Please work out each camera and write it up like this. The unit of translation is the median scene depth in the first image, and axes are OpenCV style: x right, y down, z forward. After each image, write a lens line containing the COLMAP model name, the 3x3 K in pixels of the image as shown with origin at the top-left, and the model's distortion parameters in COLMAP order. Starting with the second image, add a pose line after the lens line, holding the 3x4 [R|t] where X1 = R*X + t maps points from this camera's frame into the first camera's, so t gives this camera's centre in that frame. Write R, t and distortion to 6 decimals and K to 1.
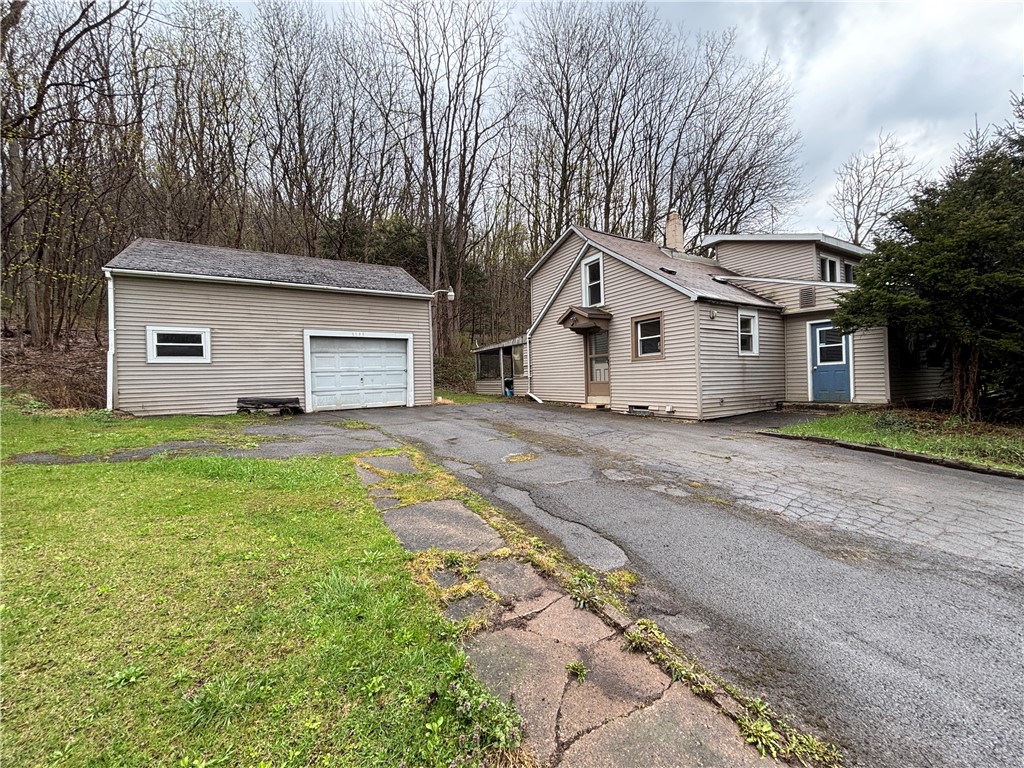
lens RADIAL K [[415.6, 0, 513.5], [0, 415.6, 379.8], [0, 0, 1]] dist [0.001258, 0.000395]
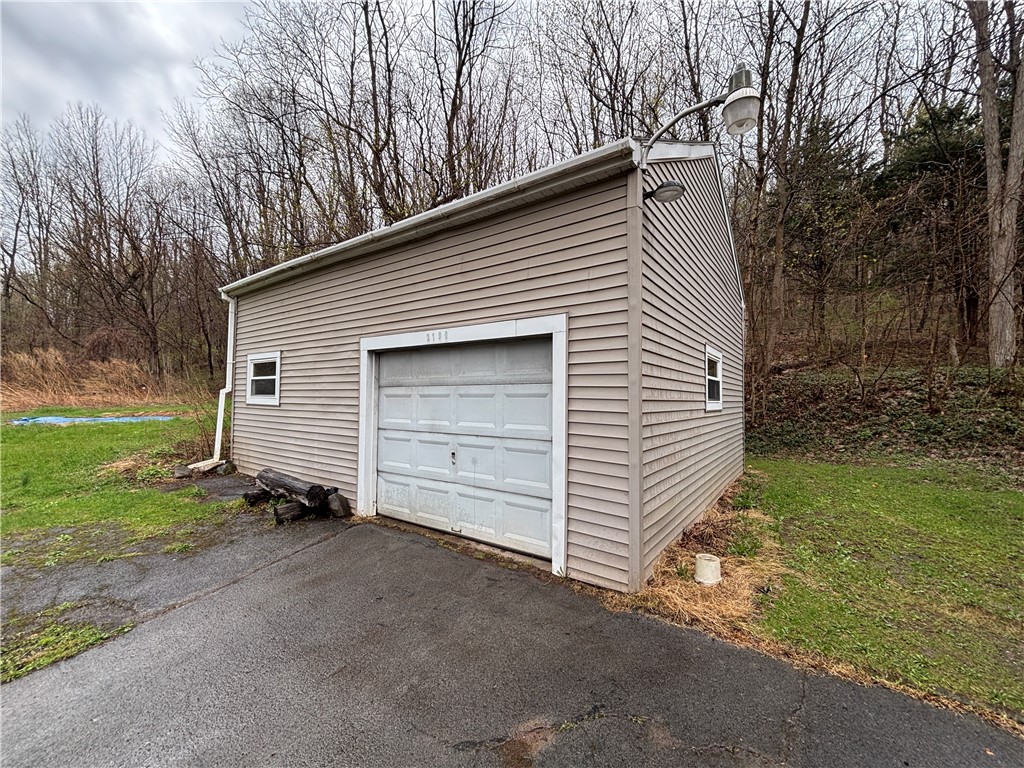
lens RADIAL K [[415.6, 0, 507.8], [0, 415.6, 377.5], [0, 0, 1]] dist [0.001258, 0.000395]
pose [[0.417213, -0.015478, -0.908677, -0.003140], [-0.023463, 0.999338, -0.027796, -0.066470], [0.908506, 0.032917, 0.416574, 0.948727]]
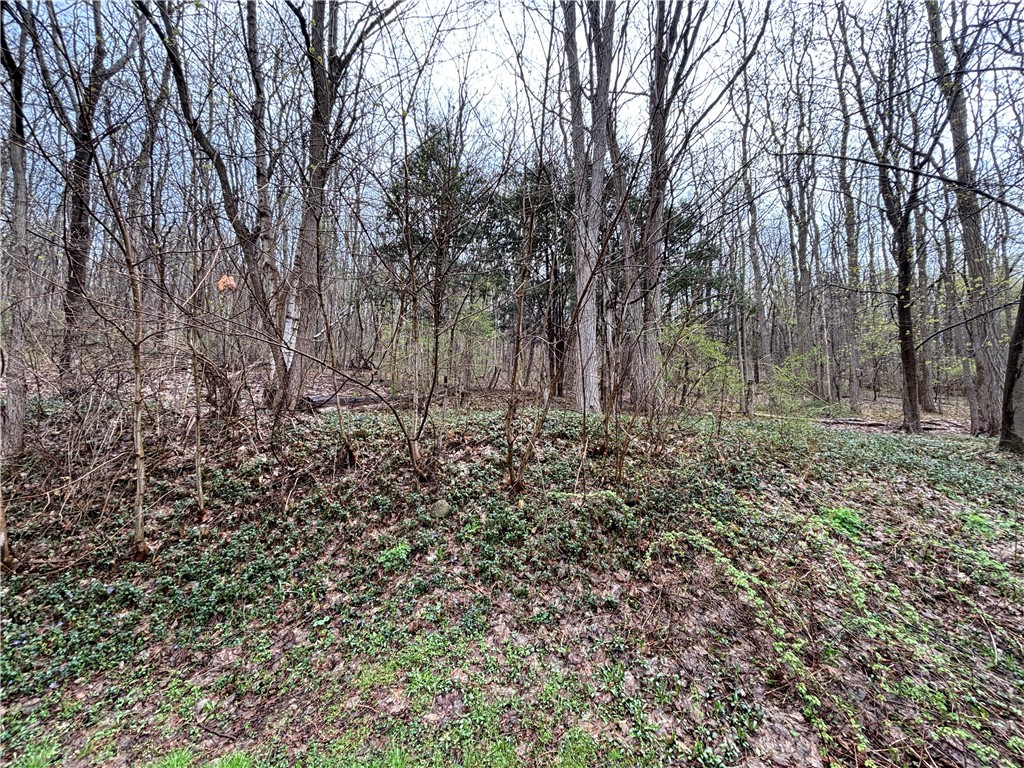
lens RADIAL K [[415.6, 0, 512.6], [0, 415.6, 383.2], [0, 0, 1]] dist [0.001258, 0.000395]
pose [[0.923264, -0.036884, -0.382391, -0.140613], [-0.023043, 0.988271, -0.150961, -0.076922], [0.383474, 0.148189, 0.911585, 1.363990]]
